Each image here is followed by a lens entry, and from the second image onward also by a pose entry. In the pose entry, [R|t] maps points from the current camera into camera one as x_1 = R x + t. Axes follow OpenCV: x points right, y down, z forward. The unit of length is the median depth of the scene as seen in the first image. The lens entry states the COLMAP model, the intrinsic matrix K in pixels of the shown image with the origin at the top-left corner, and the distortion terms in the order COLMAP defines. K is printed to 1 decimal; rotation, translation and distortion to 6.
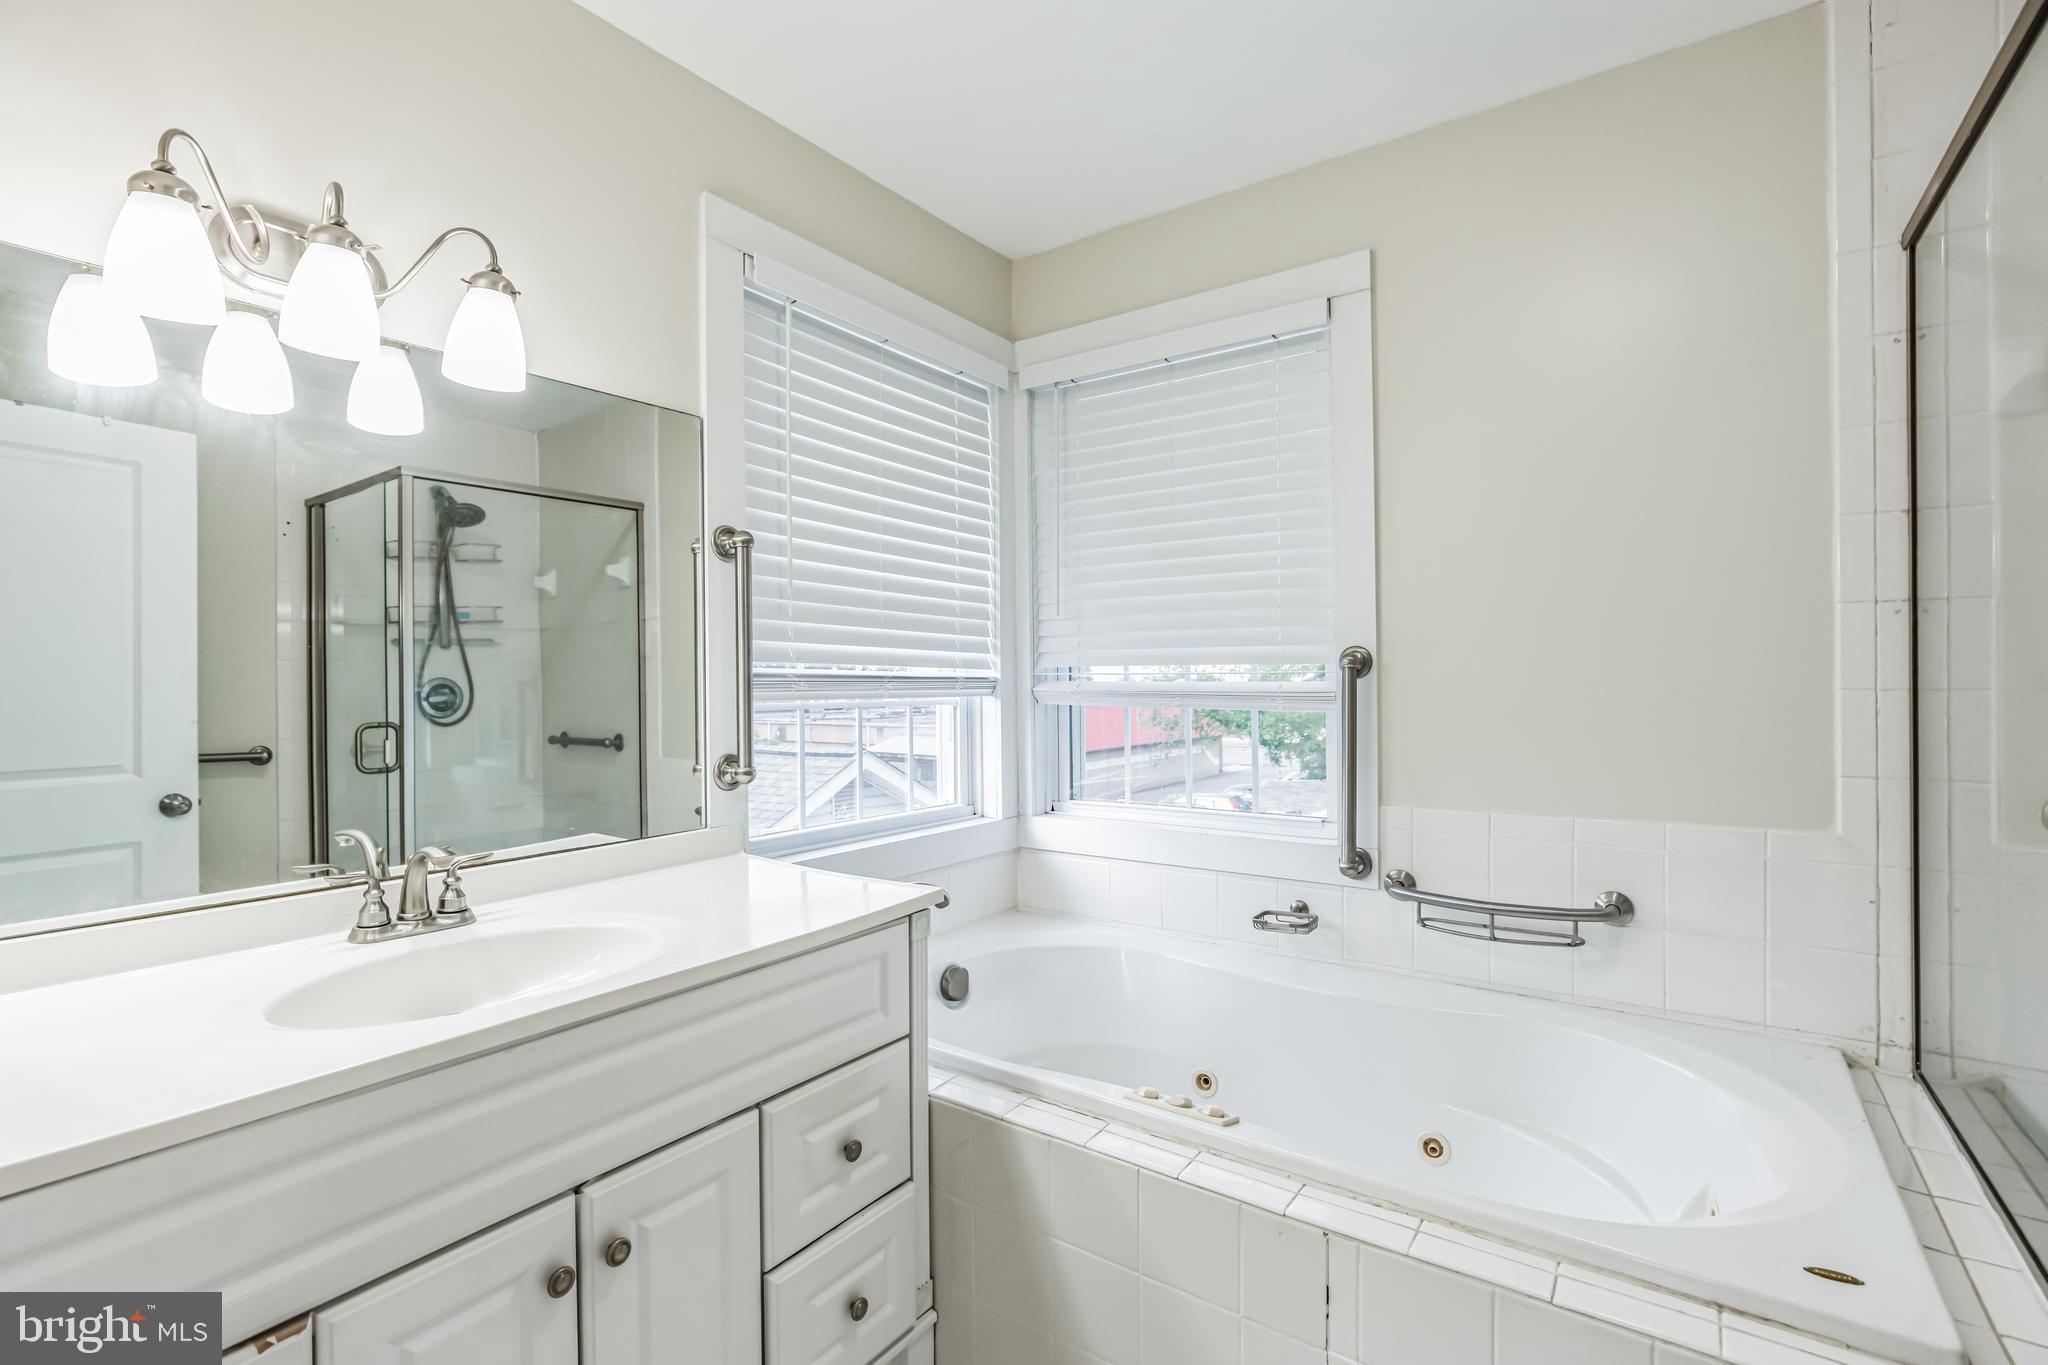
lens RADIAL K [[935.1, 0, 1023.5], [0, 935.1, 683.7], [0, 0, 1]] dist [-0.010568, 0.002957]
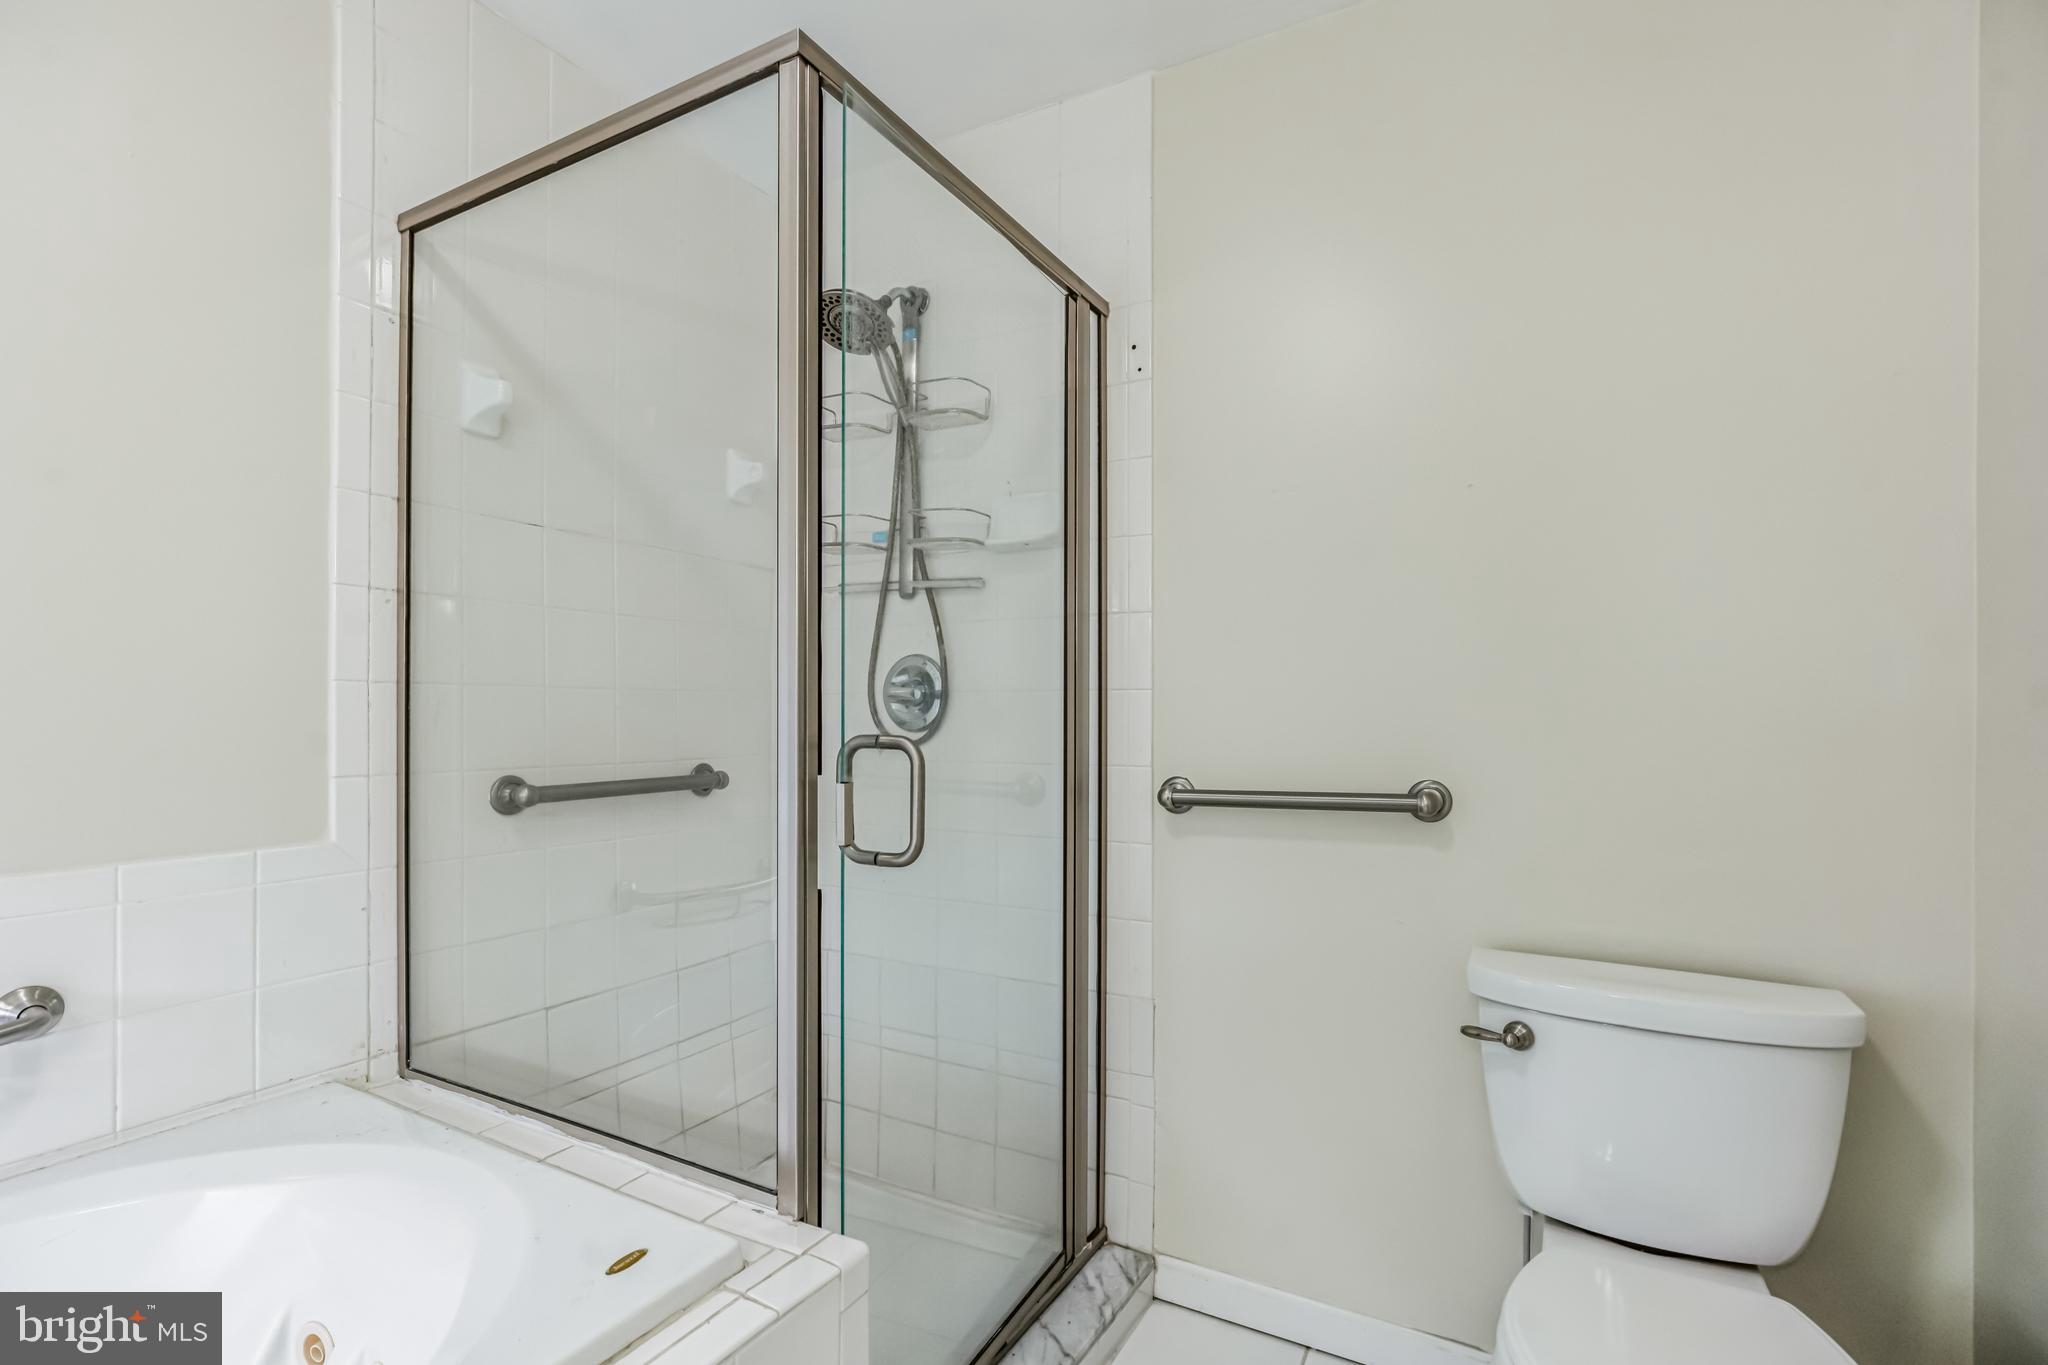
lens RADIAL K [[935.1, 0, 1046.3], [0, 935.1, 708.2], [0, 0, 1]] dist [-0.010568, 0.002957]
pose [[-0.113965, 0.007581, 0.993456, -0.095468], [0.001135, 0.999971, -0.007501, 0.041097], [-0.993484, 0.000273, -0.113970, 0.424450]]
